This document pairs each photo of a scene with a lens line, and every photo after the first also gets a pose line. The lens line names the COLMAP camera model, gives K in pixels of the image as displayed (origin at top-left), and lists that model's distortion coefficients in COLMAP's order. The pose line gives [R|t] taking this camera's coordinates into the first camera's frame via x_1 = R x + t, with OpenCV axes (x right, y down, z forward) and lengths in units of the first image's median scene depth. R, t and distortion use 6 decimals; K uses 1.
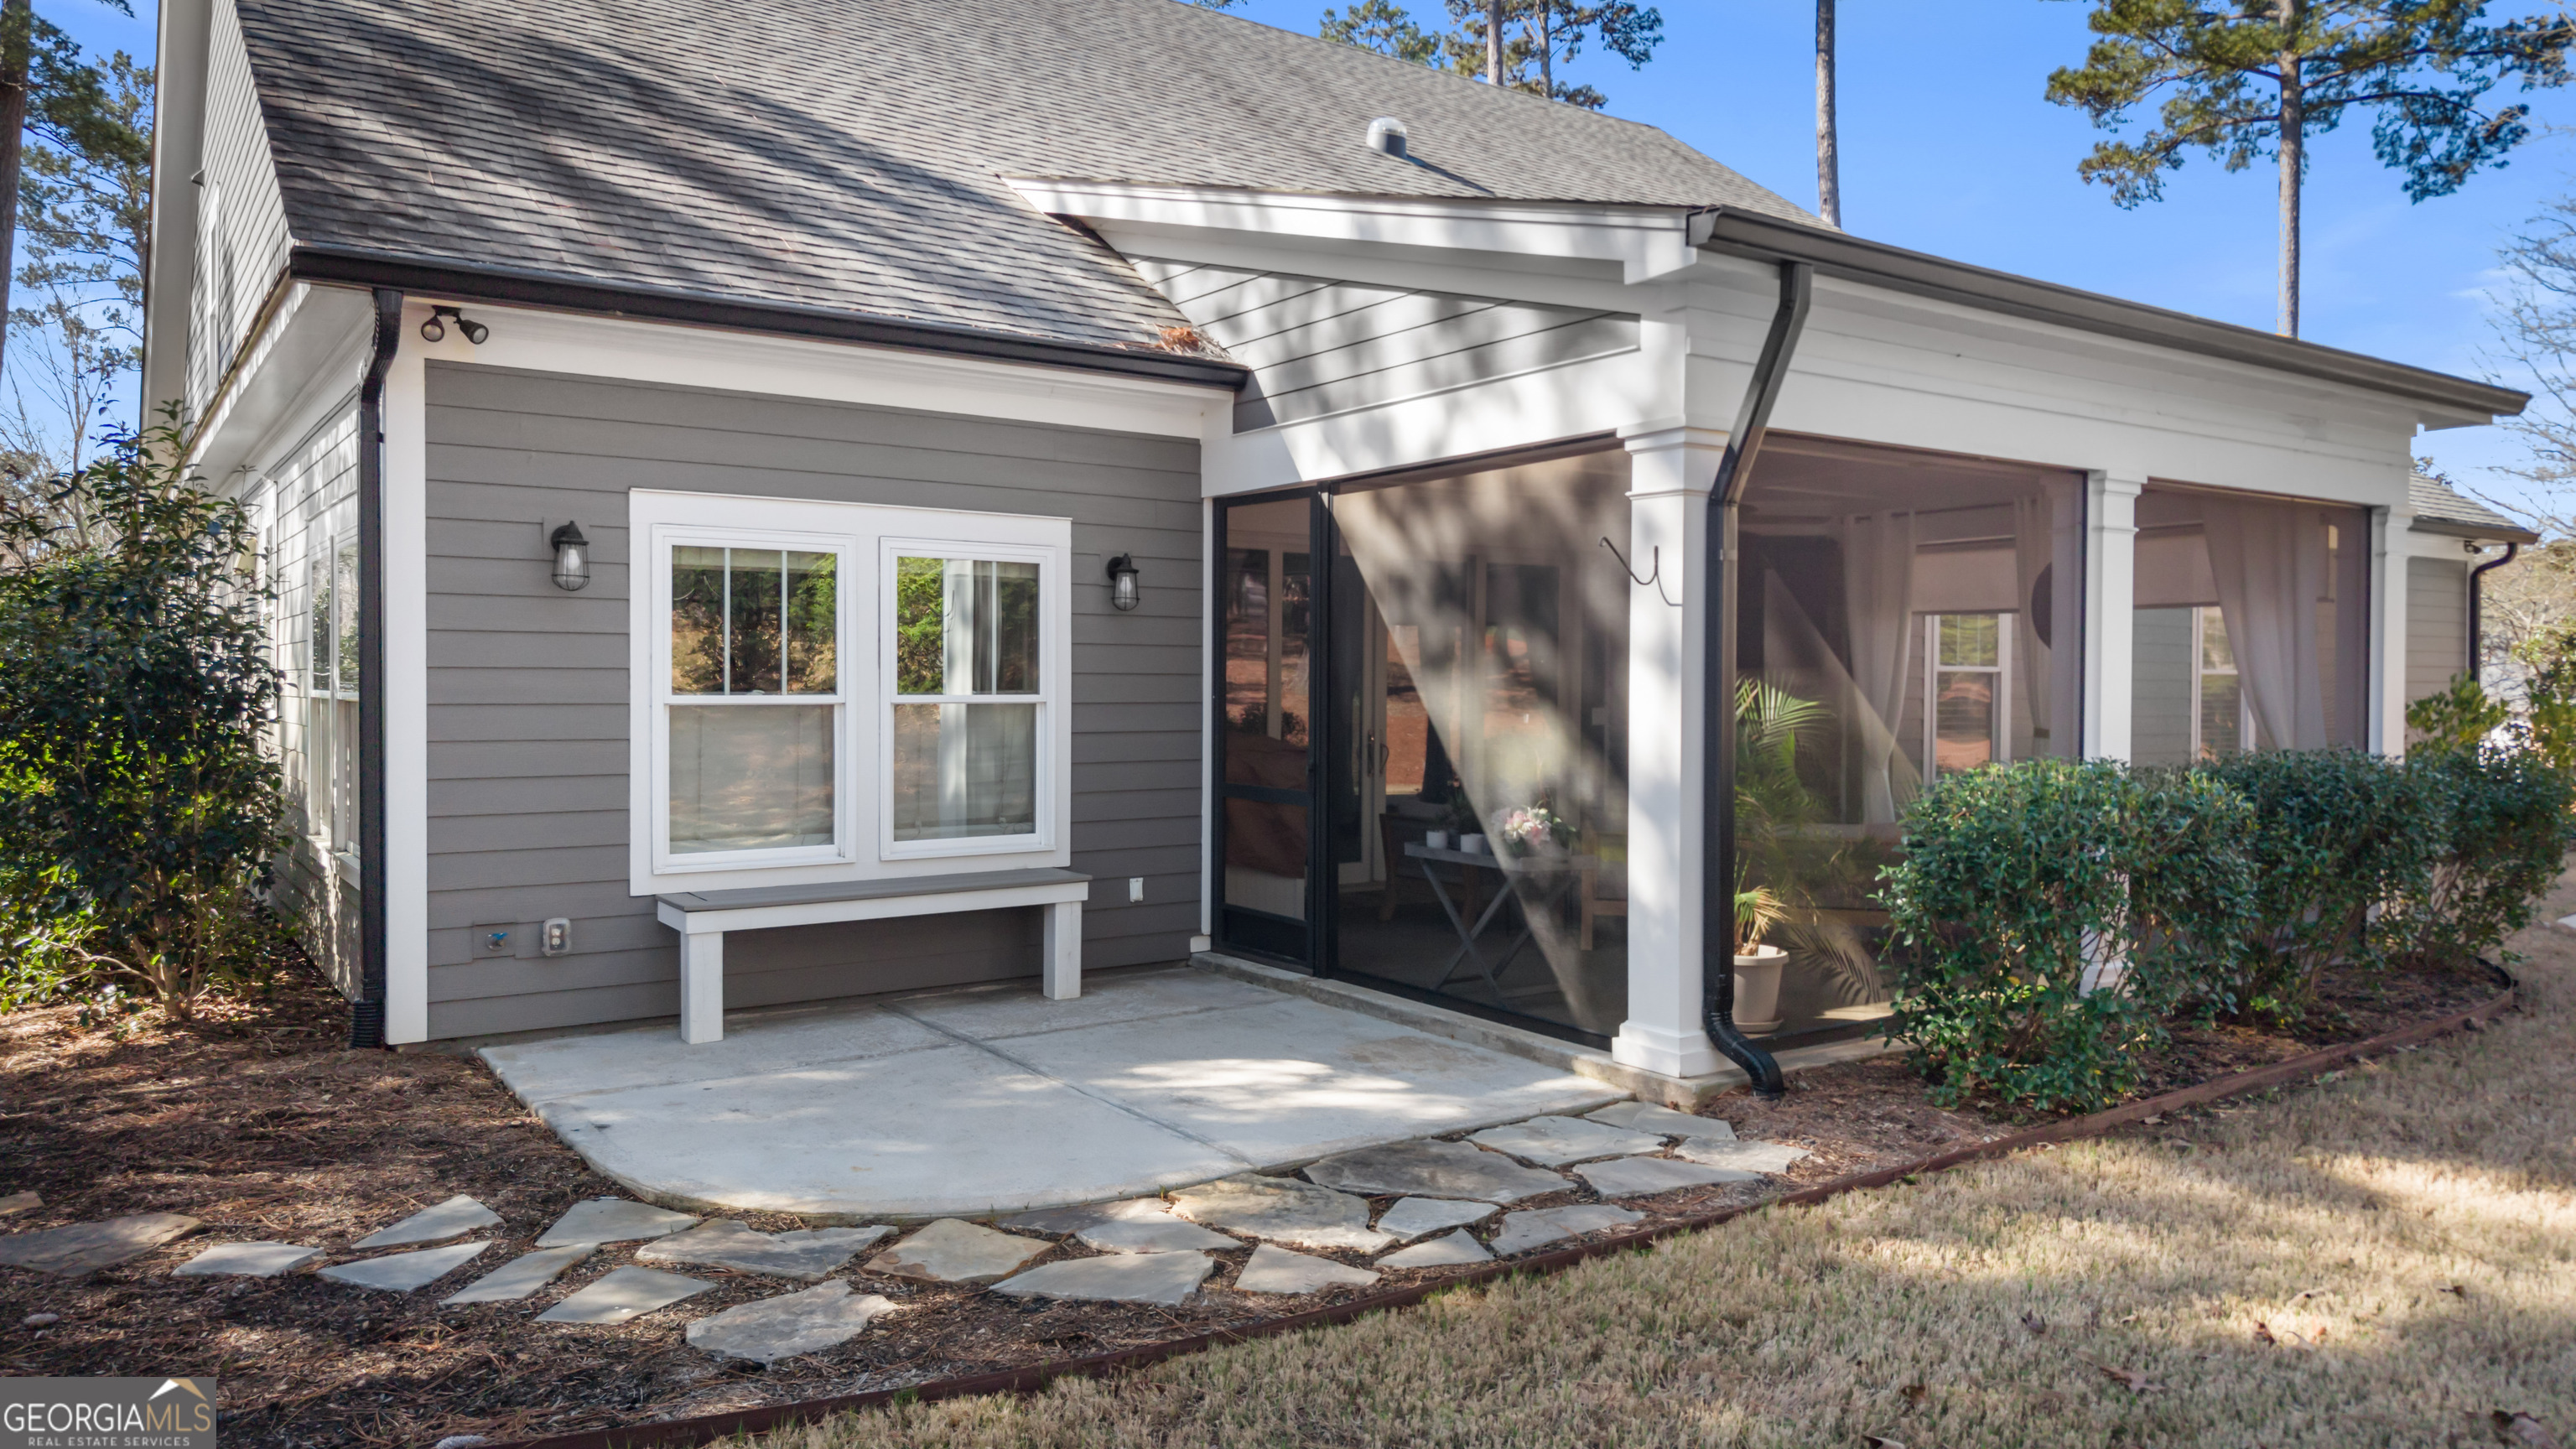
lens RADIAL K [[1769.2, 0, 1253.8], [0, 1769.2, 730.1], [0, 0, 1]] dist [-0.009986, -0.002194]
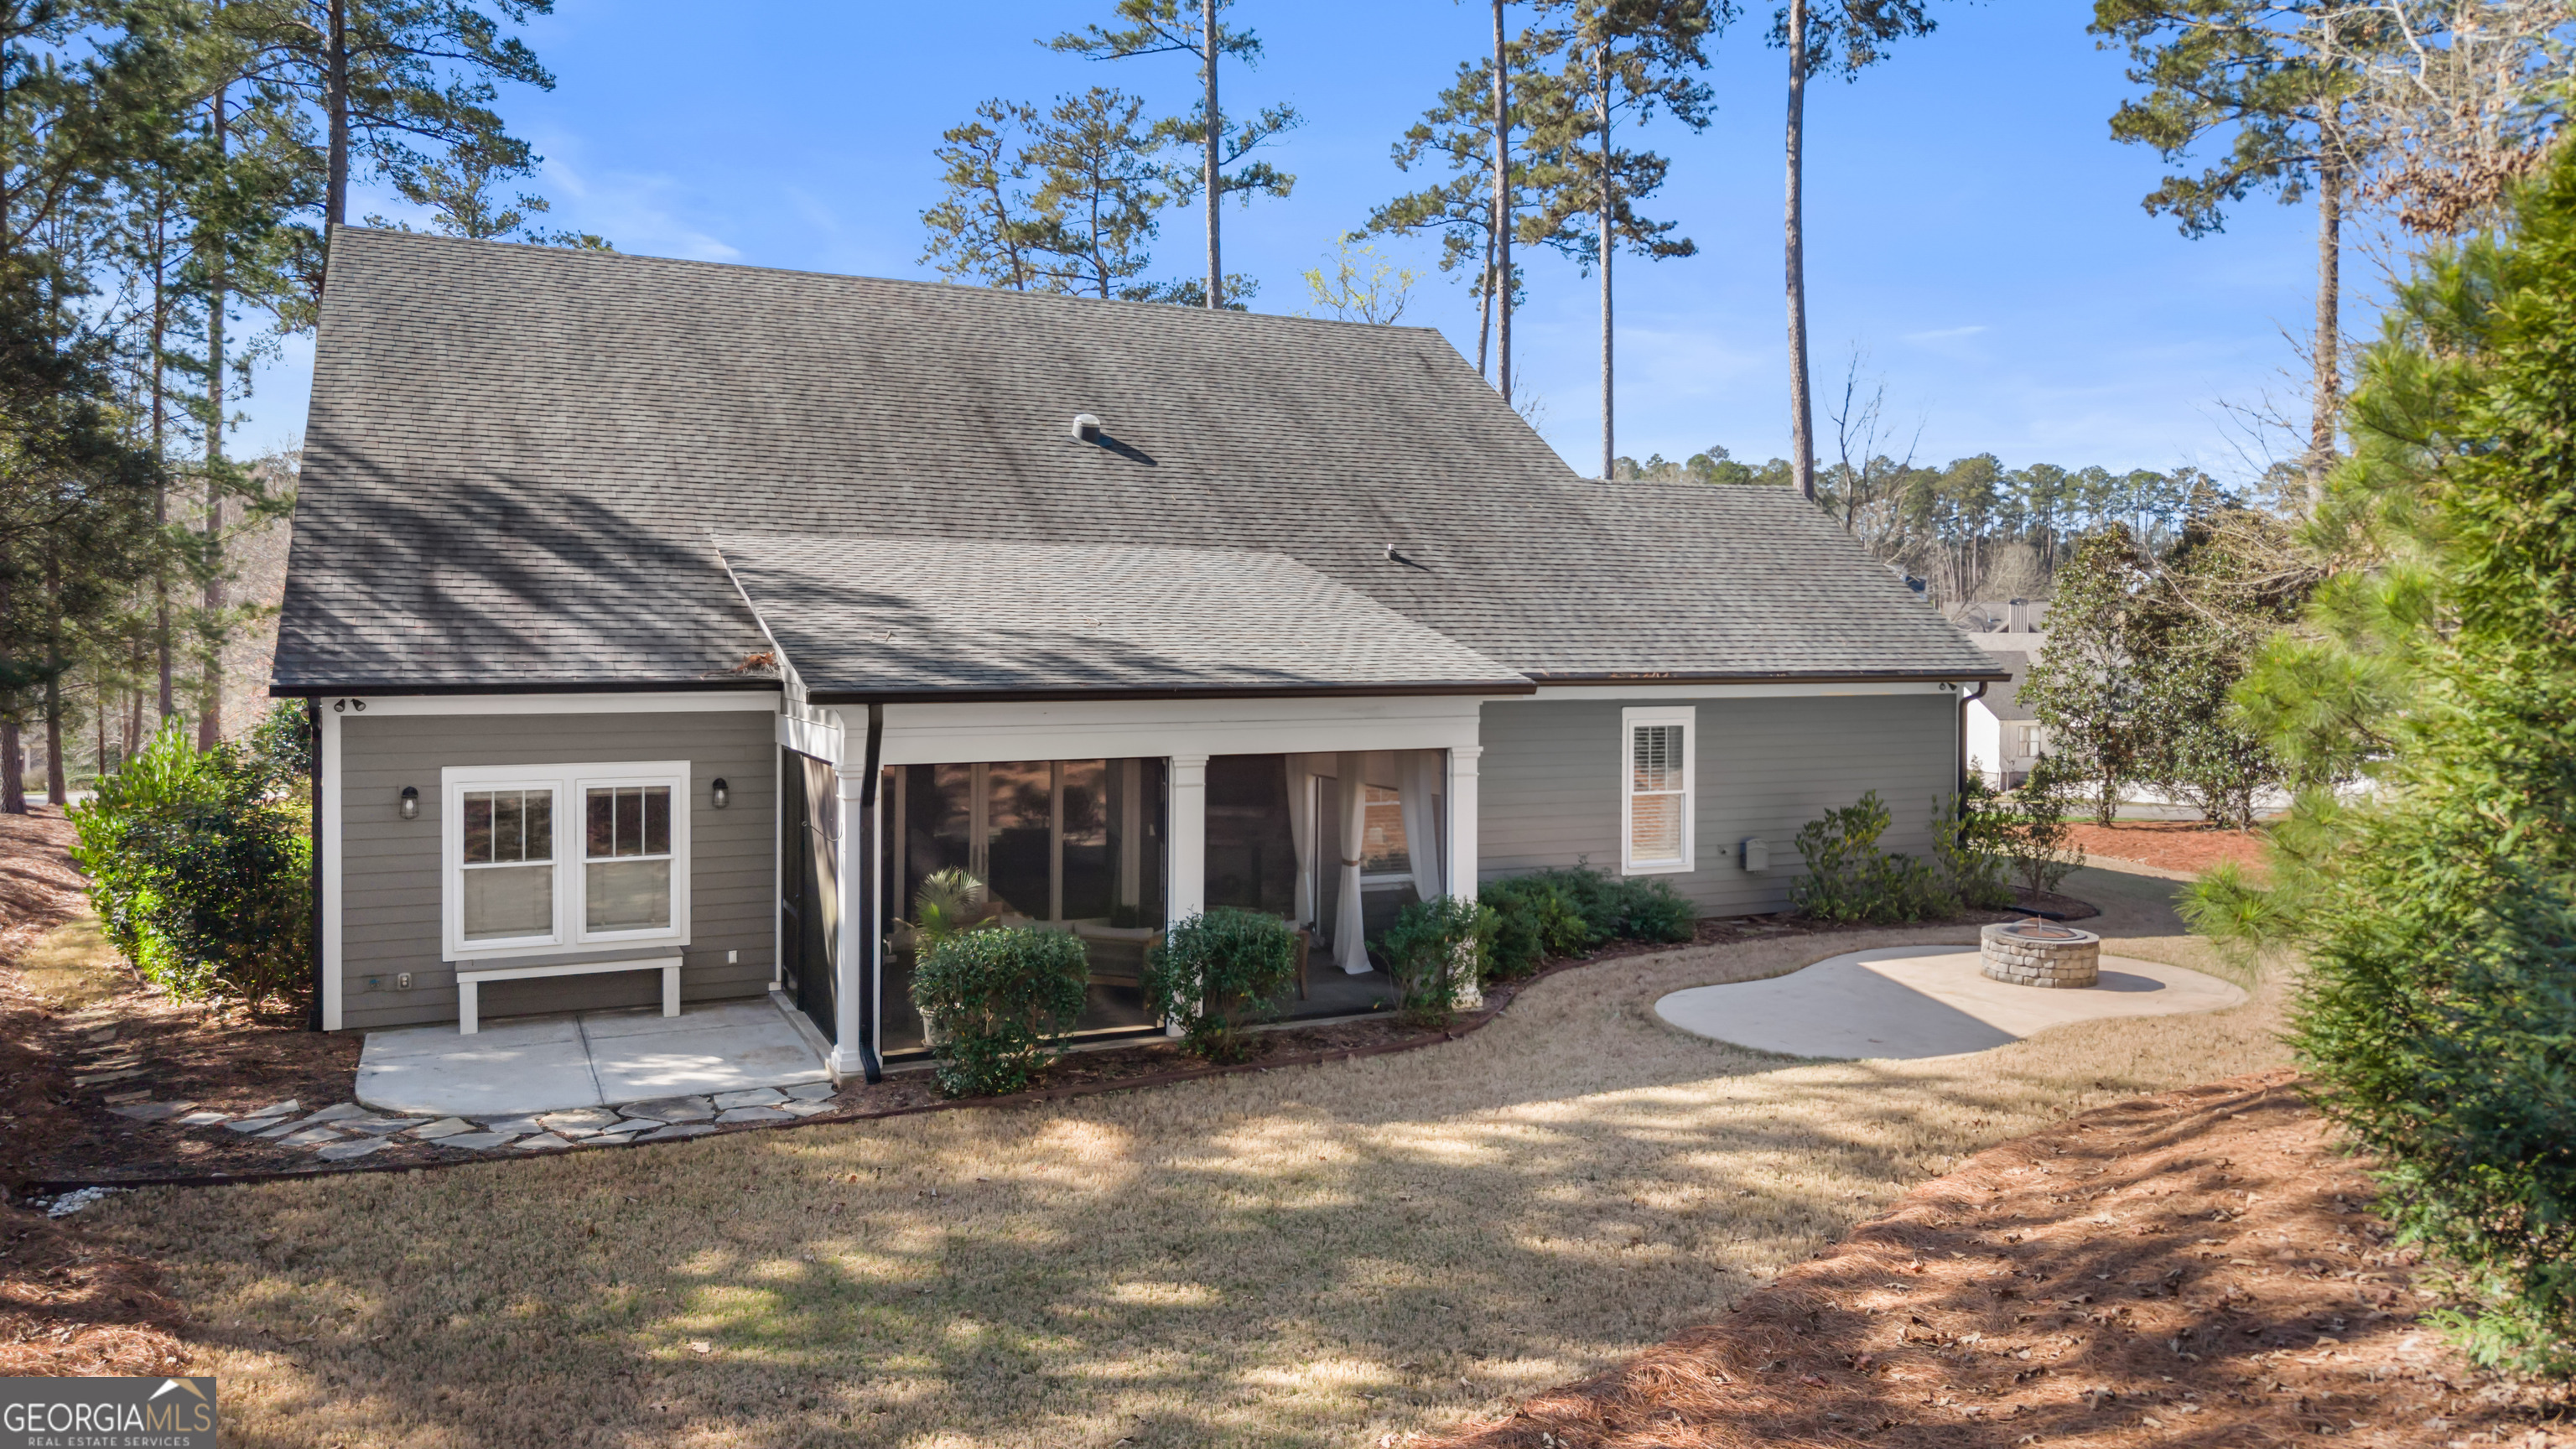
lens RADIAL K [[1832.1, 0, 1286.2], [0, 1832.1, 637.6], [0, 0, 1]] dist [-0.024273, -0.001634]
pose [[0.985373, 0.002291, -0.170396, 0.877263], [-0.005360, 0.999832, -0.017556, -0.226085], [0.170328, 0.018213, 0.985219, -0.839008]]
